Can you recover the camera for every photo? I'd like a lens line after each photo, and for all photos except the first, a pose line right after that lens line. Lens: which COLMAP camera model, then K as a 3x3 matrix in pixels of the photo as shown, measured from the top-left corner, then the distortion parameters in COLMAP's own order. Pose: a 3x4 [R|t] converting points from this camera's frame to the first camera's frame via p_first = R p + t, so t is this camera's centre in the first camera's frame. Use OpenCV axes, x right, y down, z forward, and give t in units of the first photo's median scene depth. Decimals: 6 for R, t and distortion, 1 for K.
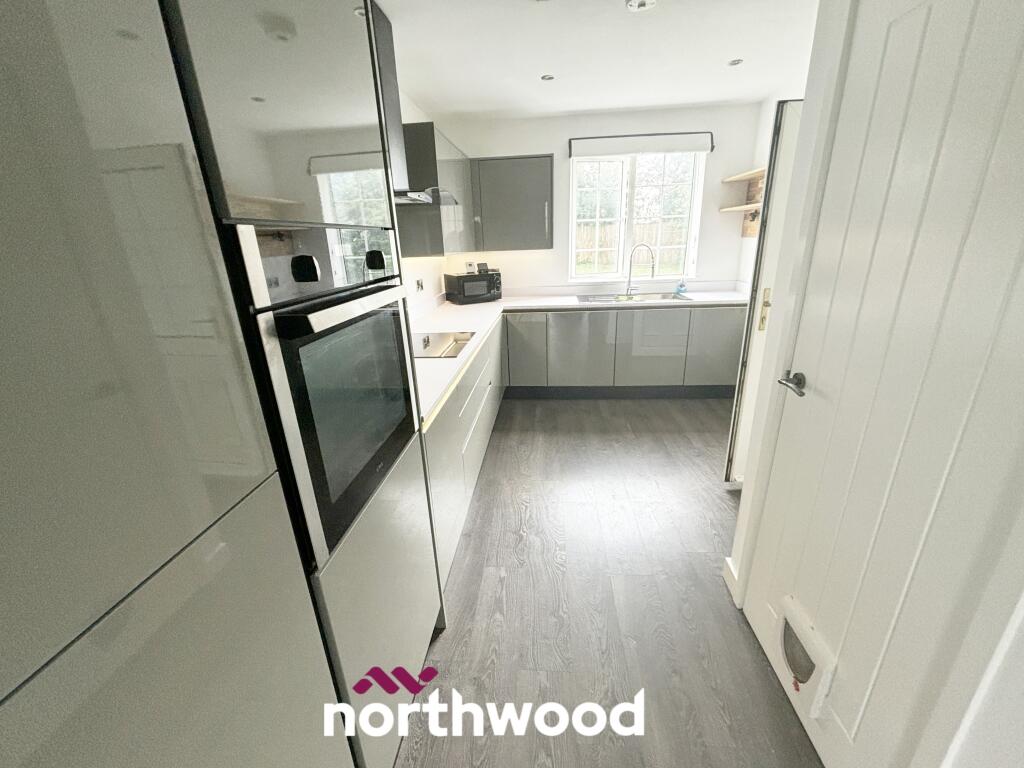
lens RADIAL K [[412.8, 0, 512.0], [0, 412.8, 384.0], [0, 0, 1]] dist [0.002358, 0.000246]
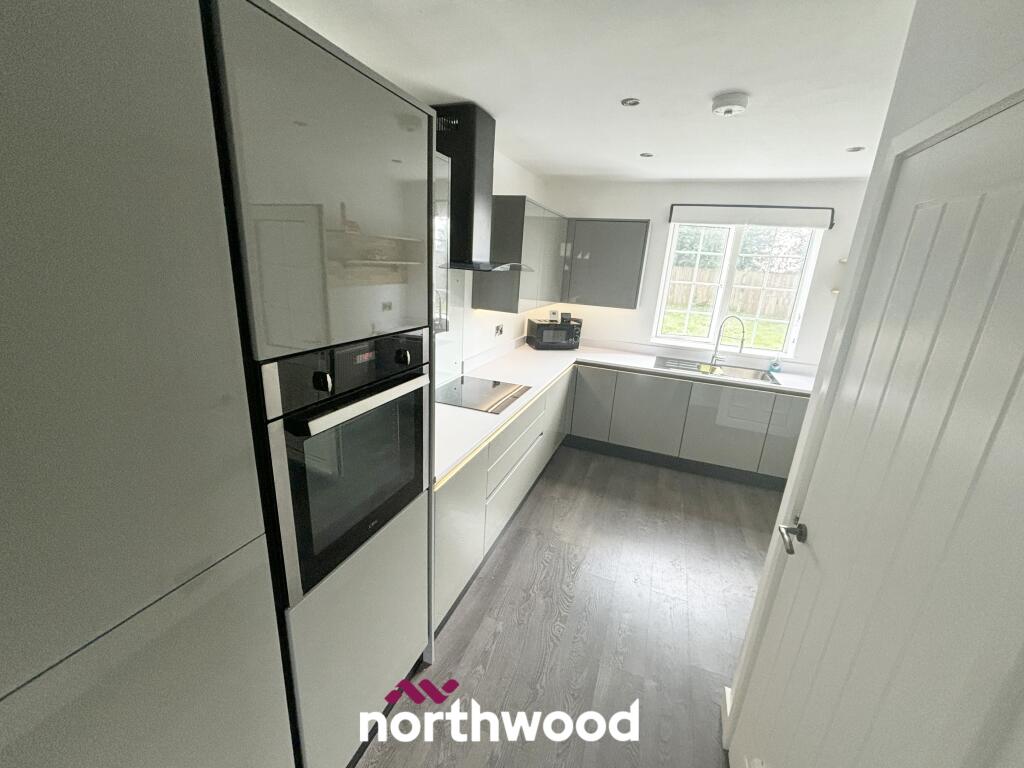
lens RADIAL K [[412.8, 0, 512.0], [0, 412.8, 384.0], [0, 0, 1]] dist [0.002358, 0.000246]
pose [[0.956309, 0.169015, -0.238553, 0.085303], [-0.180473, 0.983213, -0.026869, -0.071814], [0.230007, 0.068748, 0.970758, -0.032200]]
